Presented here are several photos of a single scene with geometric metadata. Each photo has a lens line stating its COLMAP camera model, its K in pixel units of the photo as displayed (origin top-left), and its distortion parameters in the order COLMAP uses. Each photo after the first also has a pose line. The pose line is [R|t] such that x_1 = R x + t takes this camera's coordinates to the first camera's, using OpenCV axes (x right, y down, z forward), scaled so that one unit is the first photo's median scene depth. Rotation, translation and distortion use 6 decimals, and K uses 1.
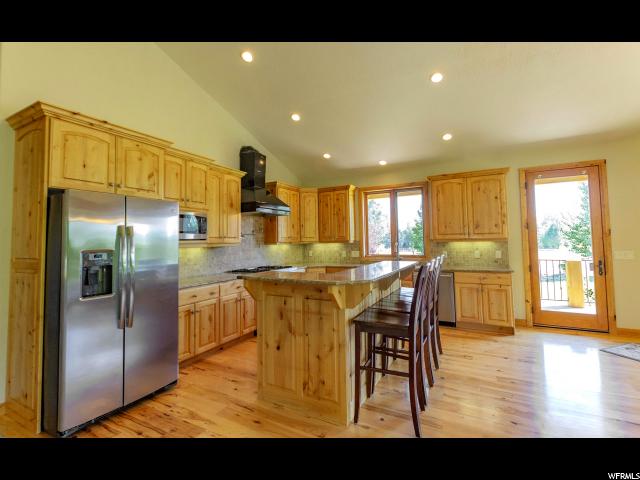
lens RADIAL K [[296.6, 0, 318.7], [0, 296.6, 225.2], [0, 0, 1]] dist [0.002294, -0.000042]
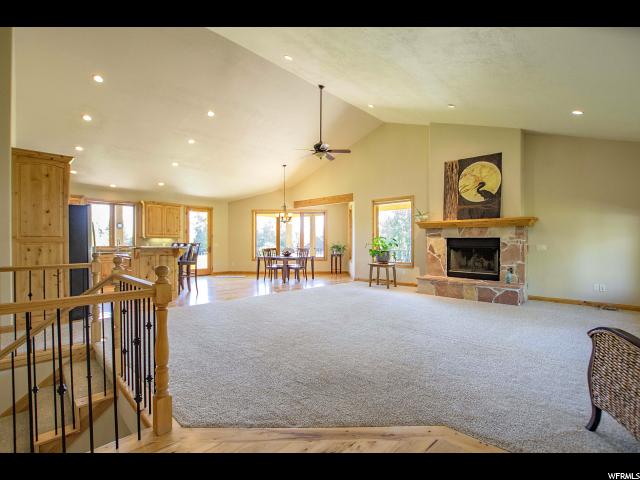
lens RADIAL K [[299.6, 0, 319.9], [0, 299.6, 243.7], [0, 0, 1]] dist [-0.026329, -0.000153]
pose [[0.273765, 0.014551, 0.961686, -1.176510], [-0.057190, 0.998363, 0.001174, 0.031595], [-0.960095, -0.055320, 0.274149, -0.570093]]
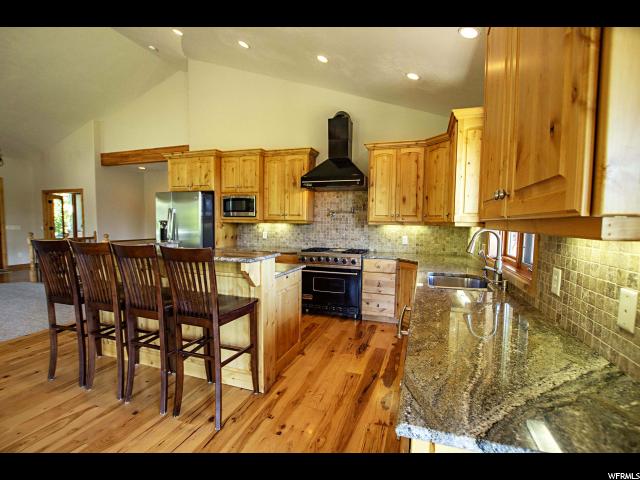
lens RADIAL K [[299.6, 0, 319.9], [0, 299.6, 243.7], [0, 0, 1]] dist [-0.026329, -0.000153]
pose [[0.168664, 0.085129, -0.981991, 0.757033], [0.035819, 0.995076, 0.092415, 0.046077], [0.985023, -0.050761, 0.164784, 0.884592]]
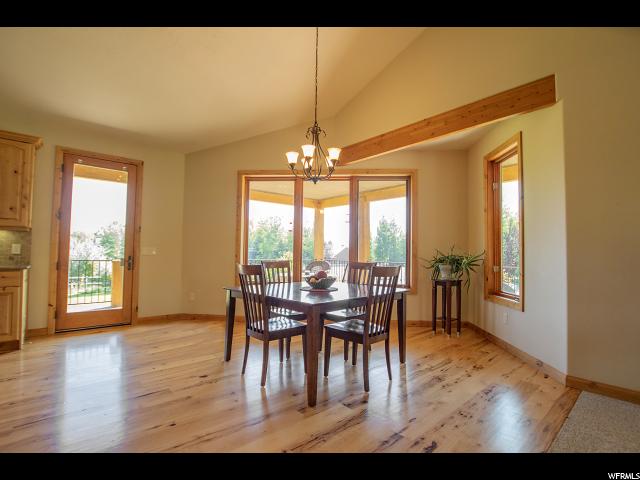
lens RADIAL K [[299.6, 0, 319.9], [0, 299.6, 243.7], [0, 0, 1]] dist [-0.026329, -0.000153]
pose [[0.350617, 0.053236, 0.935005, 0.196032], [-0.070667, 0.997041, -0.030269, 0.057212], [-0.933849, -0.055461, 0.353341, 0.014724]]
